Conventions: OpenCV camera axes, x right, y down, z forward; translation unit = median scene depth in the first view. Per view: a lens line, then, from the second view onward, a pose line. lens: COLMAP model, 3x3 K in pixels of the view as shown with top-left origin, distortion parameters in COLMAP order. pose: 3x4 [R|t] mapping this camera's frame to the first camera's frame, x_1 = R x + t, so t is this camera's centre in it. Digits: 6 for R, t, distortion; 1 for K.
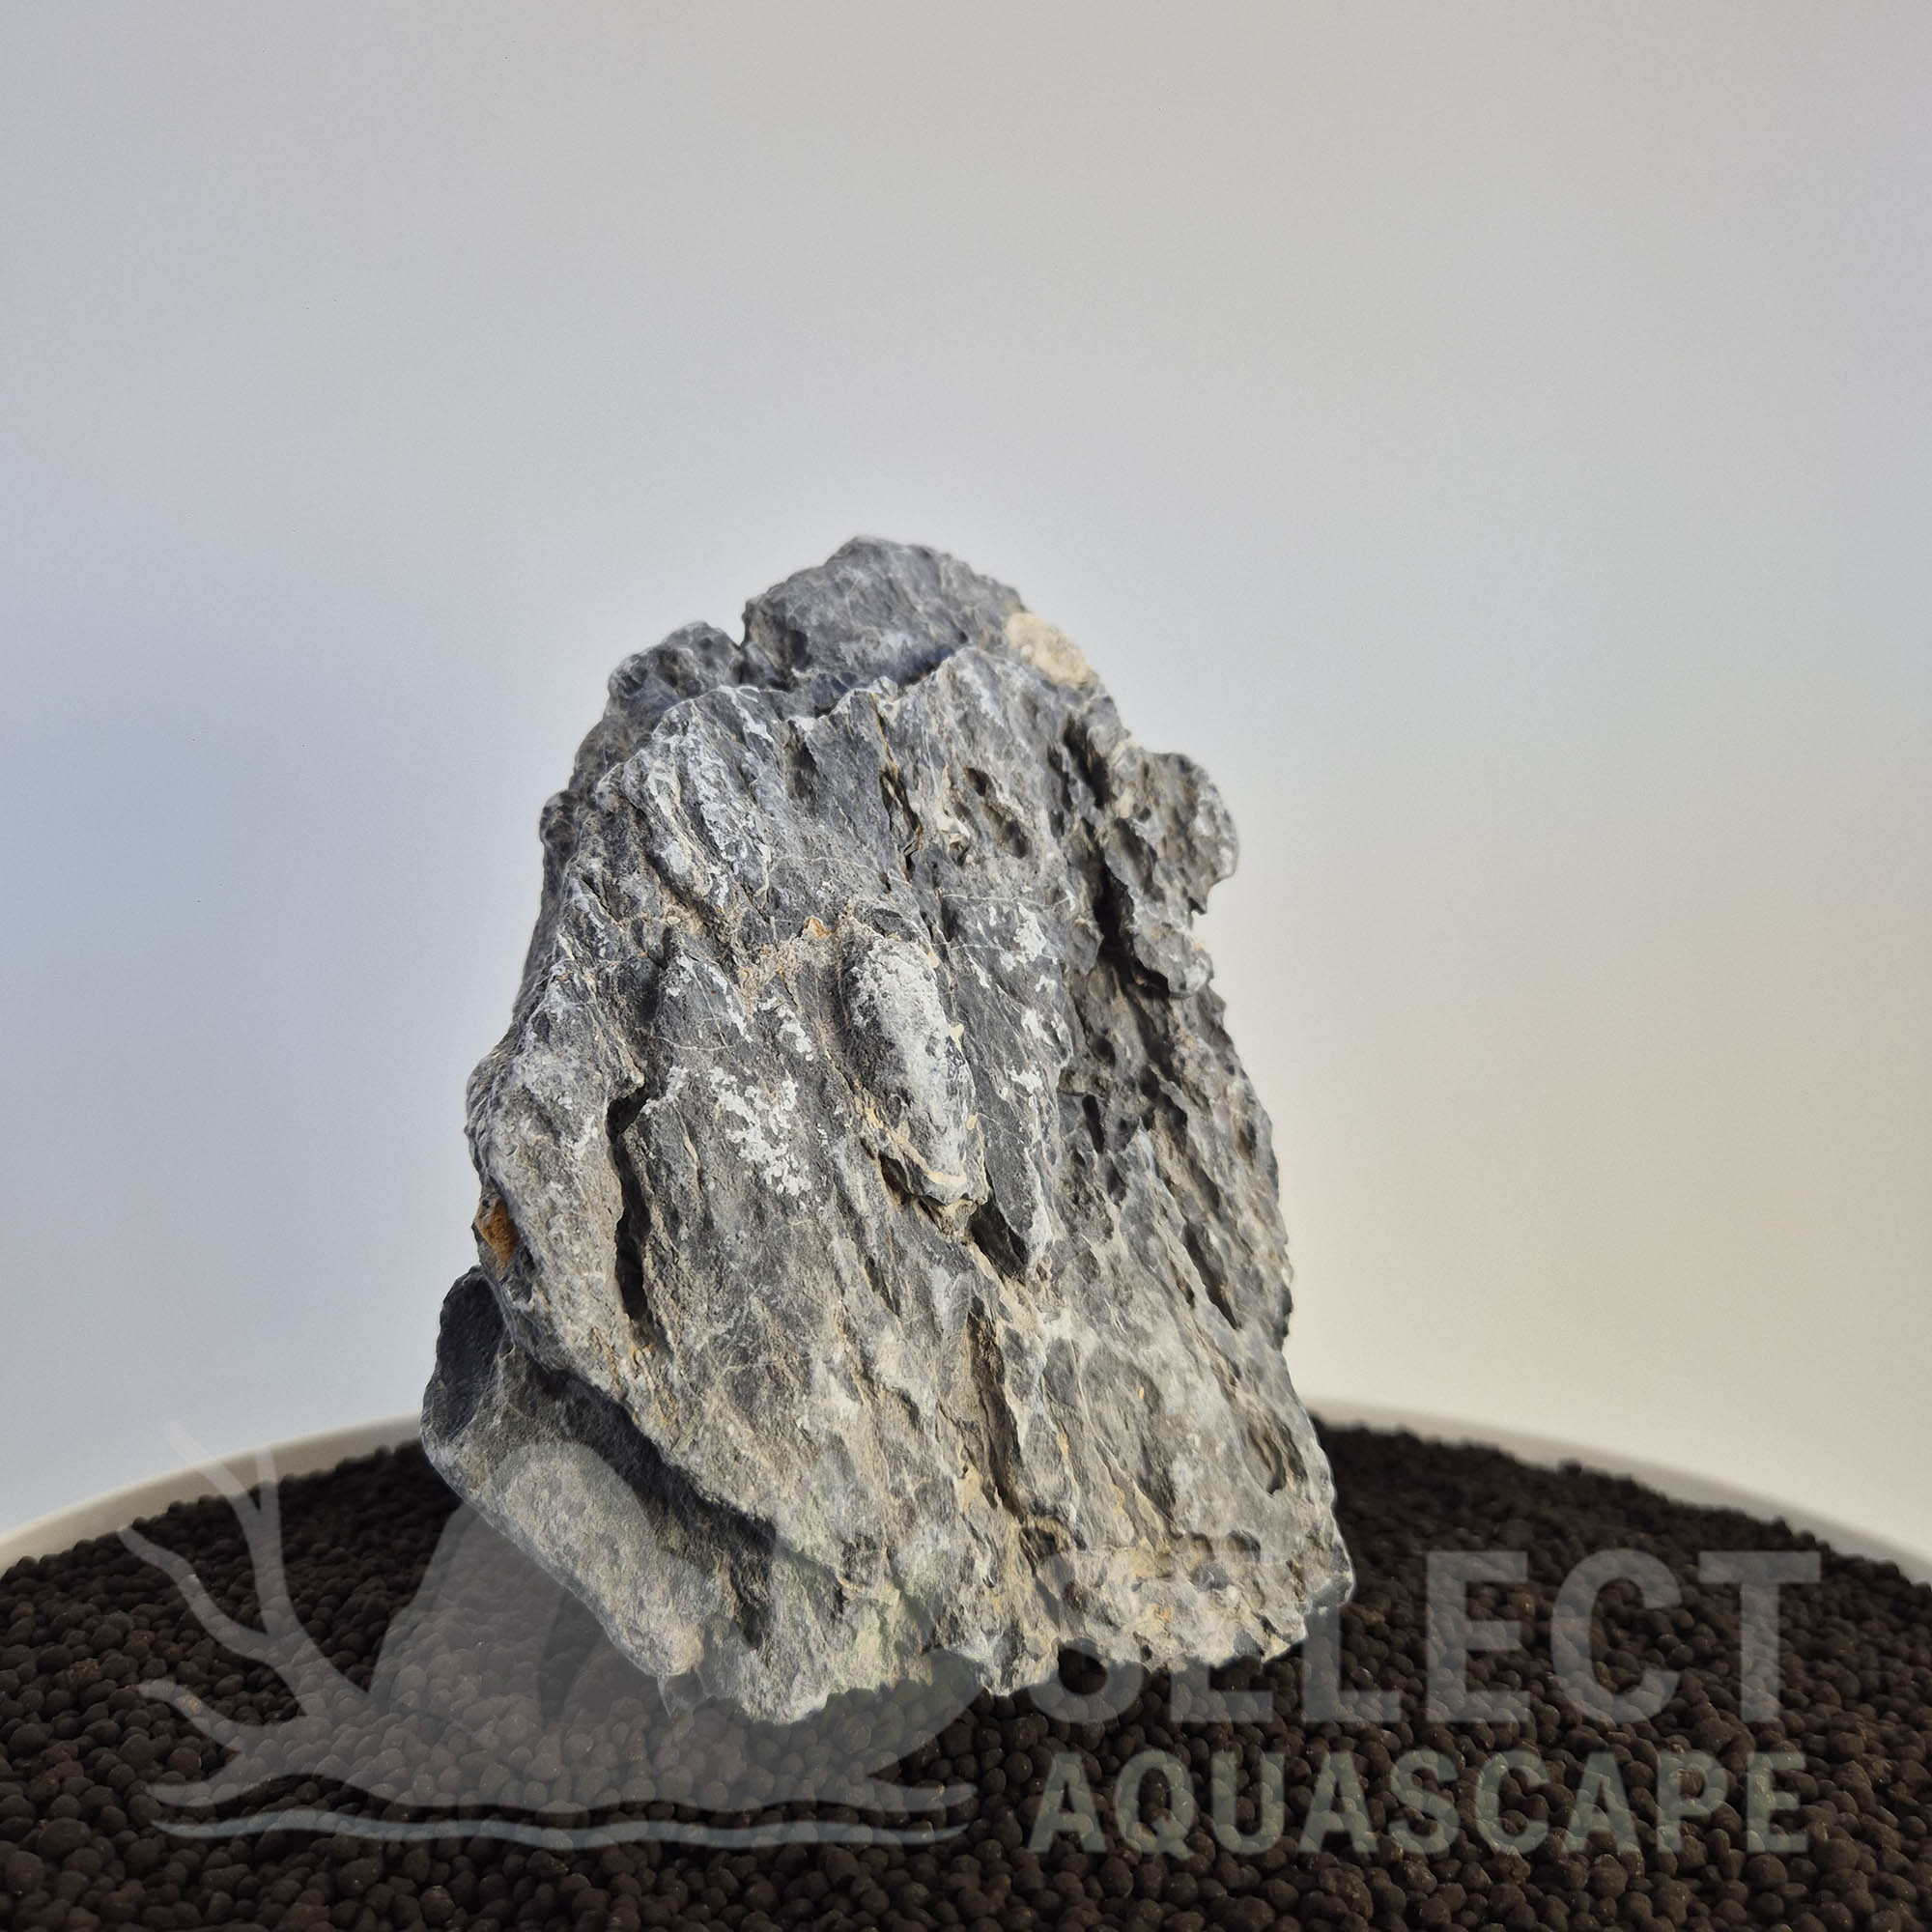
lens RADIAL K [[1784.5, 0, 966.3], [0, 1784.5, 959.5], [0, 0, 1]] dist [0.055393, -0.070996]
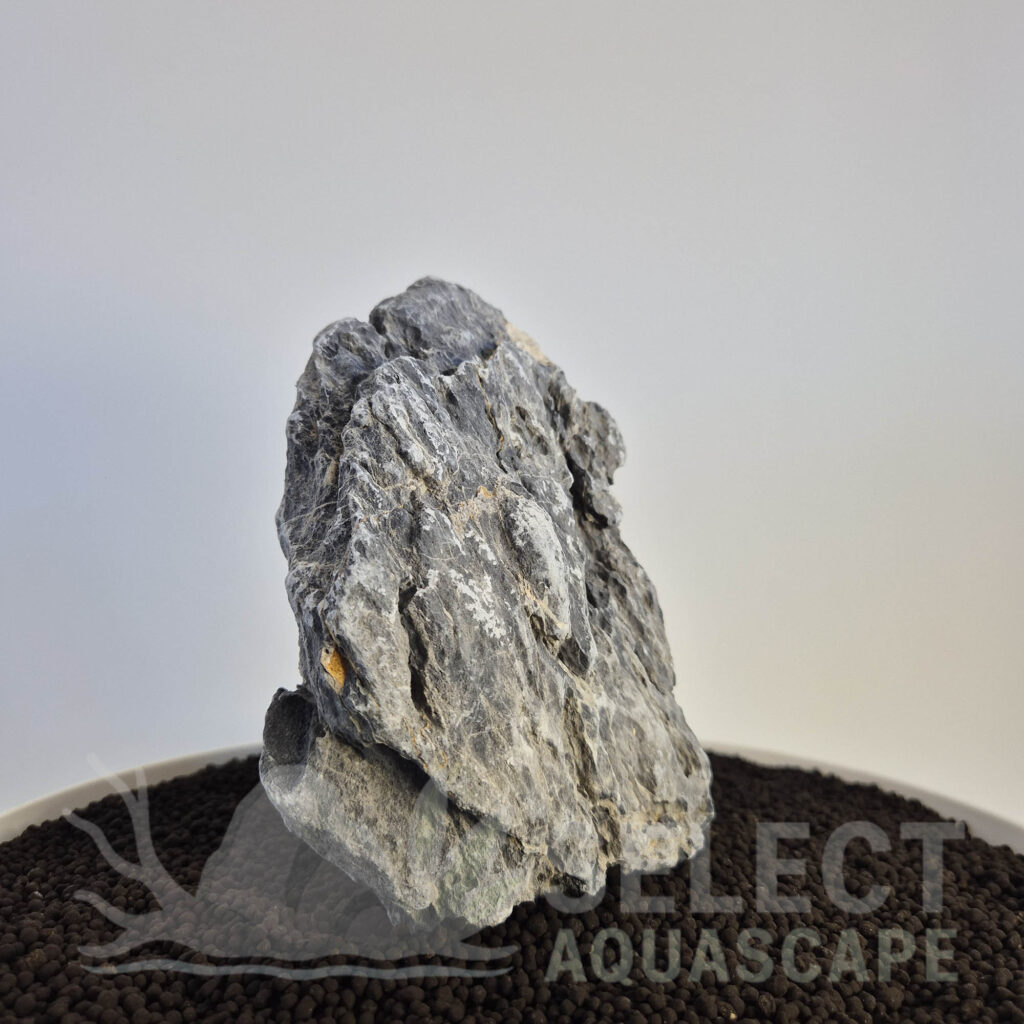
lens RADIAL K [[945.8, 0, 512.2], [0, 945.8, 508.6], [0, 0, 1]] dist [0.055393, -0.070996]
pose [[0.943364, 0.000323, 0.331760, -0.383364], [-0.002477, 0.999979, 0.006071, -0.007003], [-0.331751, -0.006549, 0.943344, 0.073132]]
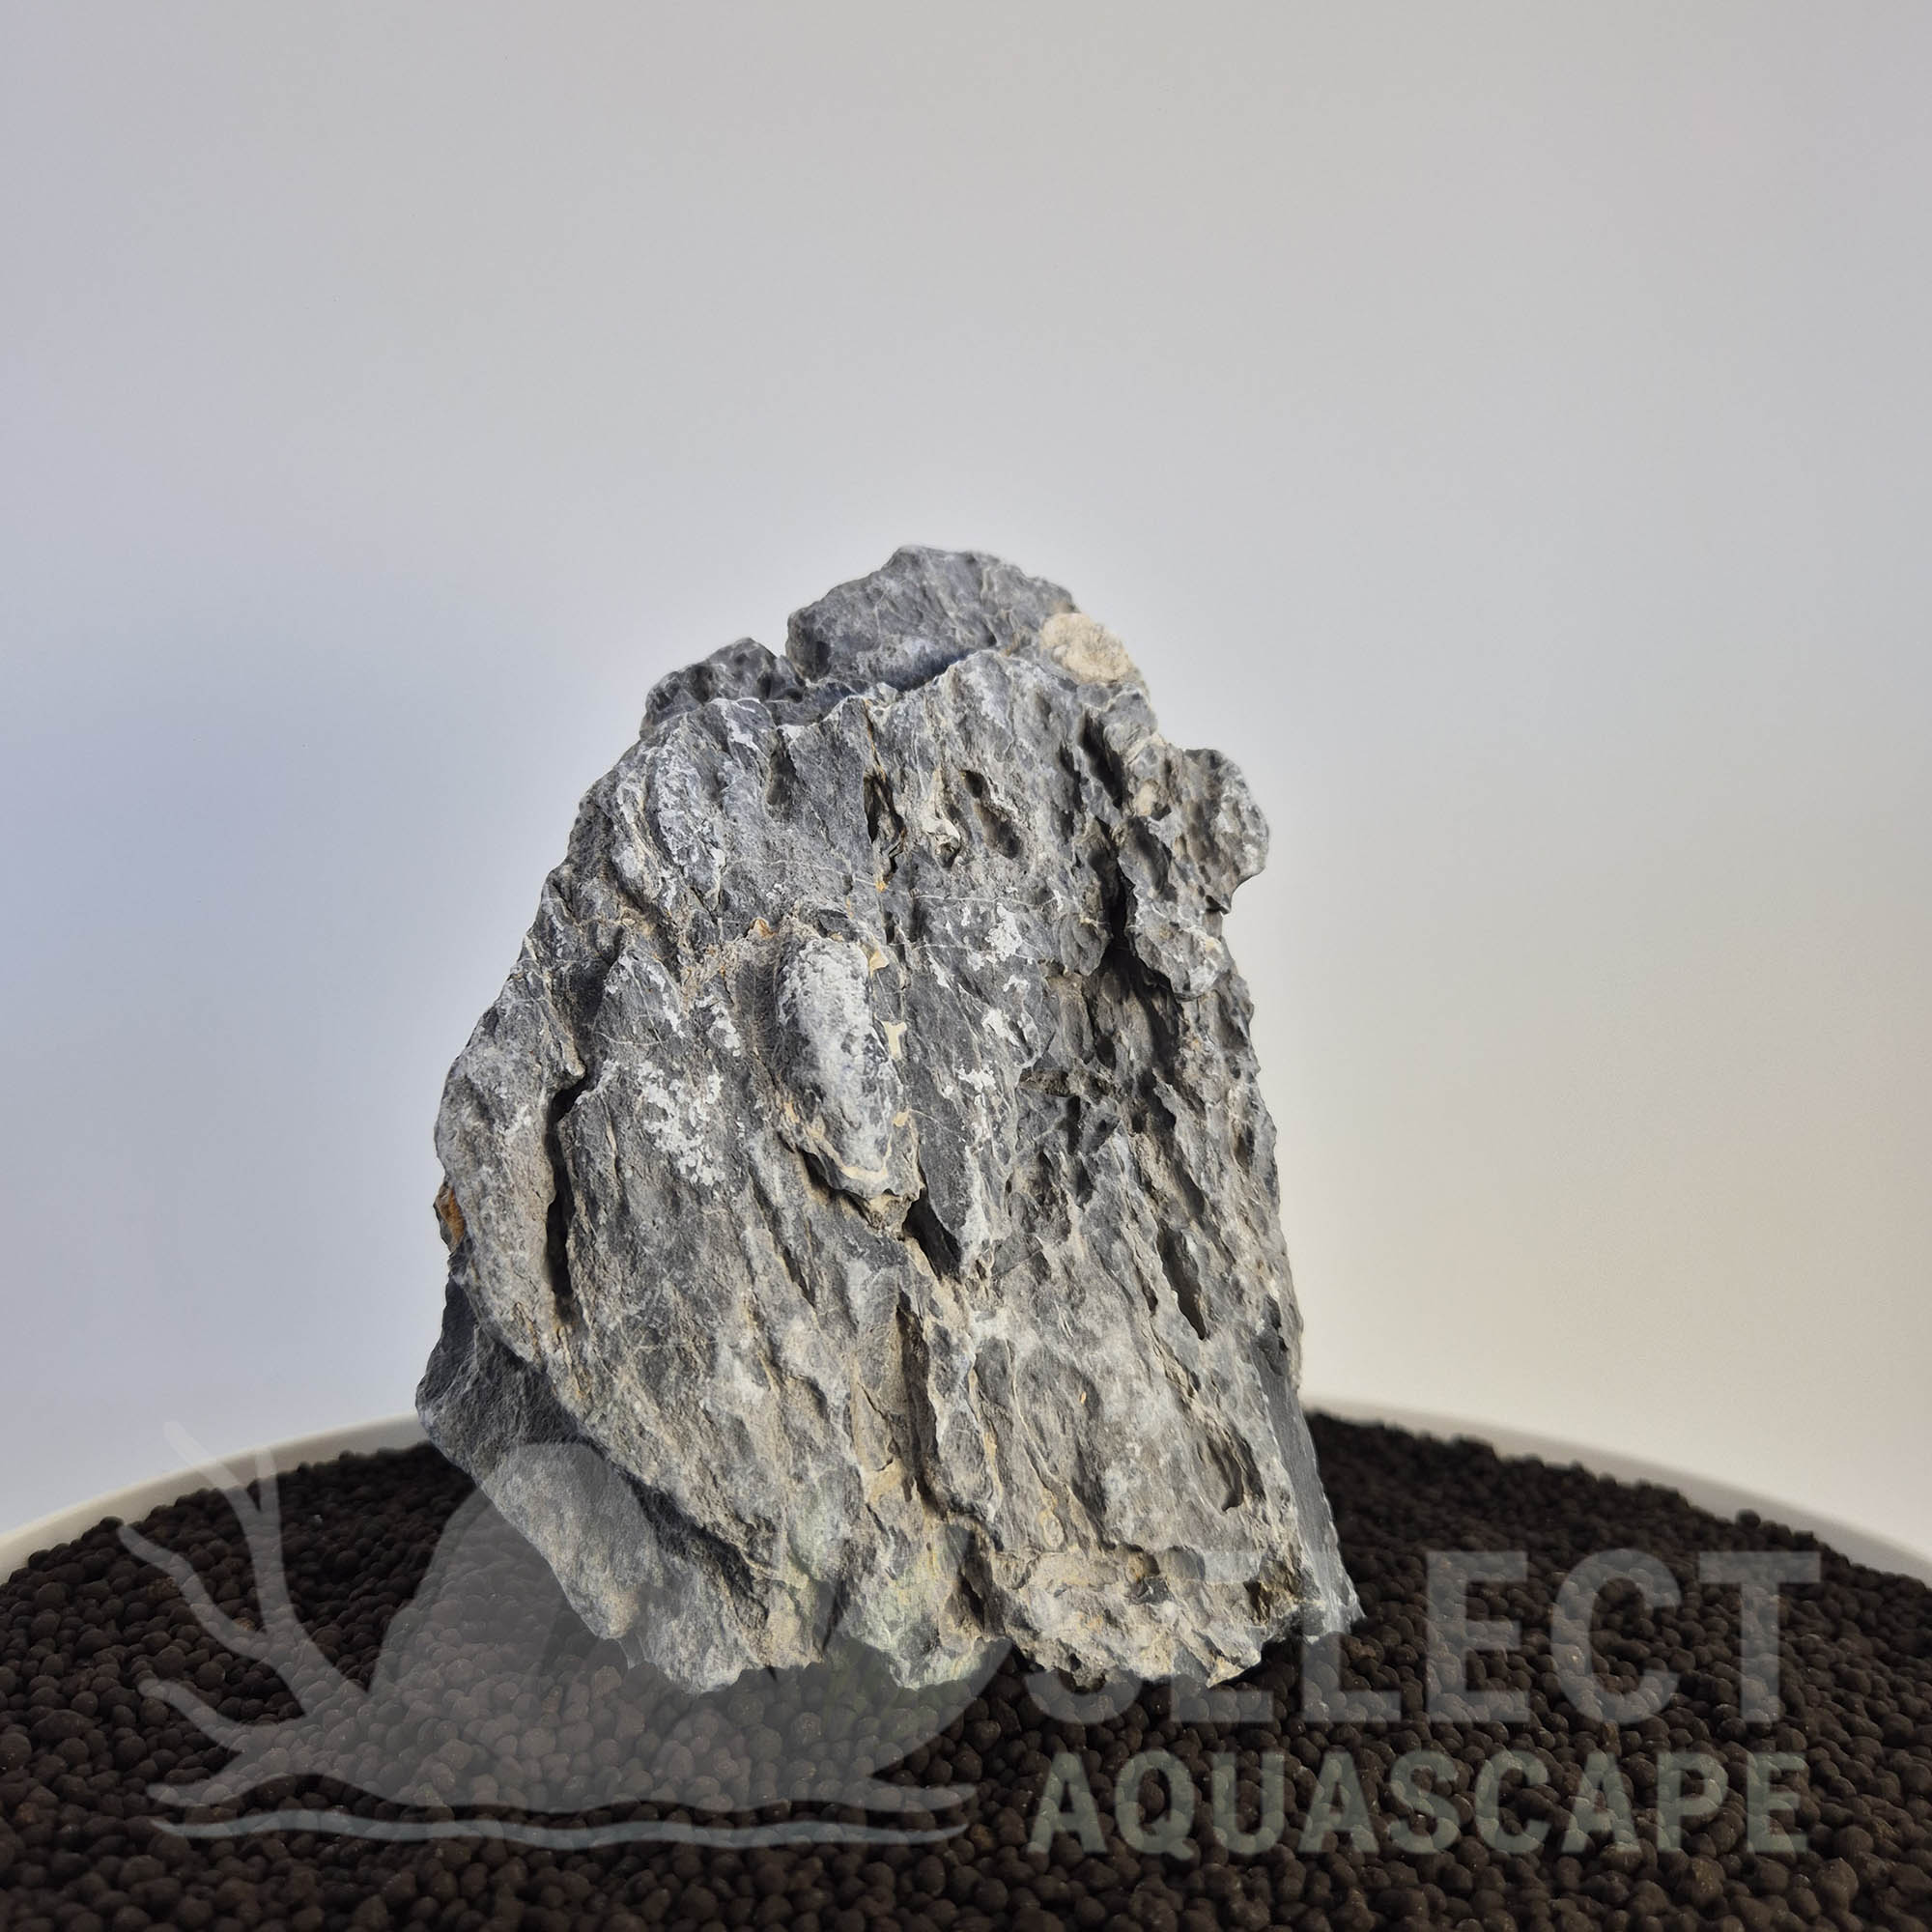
lens RADIAL K [[1784.5, 0, 966.3], [0, 1784.5, 959.5], [0, 0, 1]] dist [0.055393, -0.070996]
pose [[0.967647, -0.002545, -0.252295, 0.294780], [0.000989, 0.999980, -0.006293, 0.007001], [0.252306, 0.005840, 0.967630, 0.028651]]
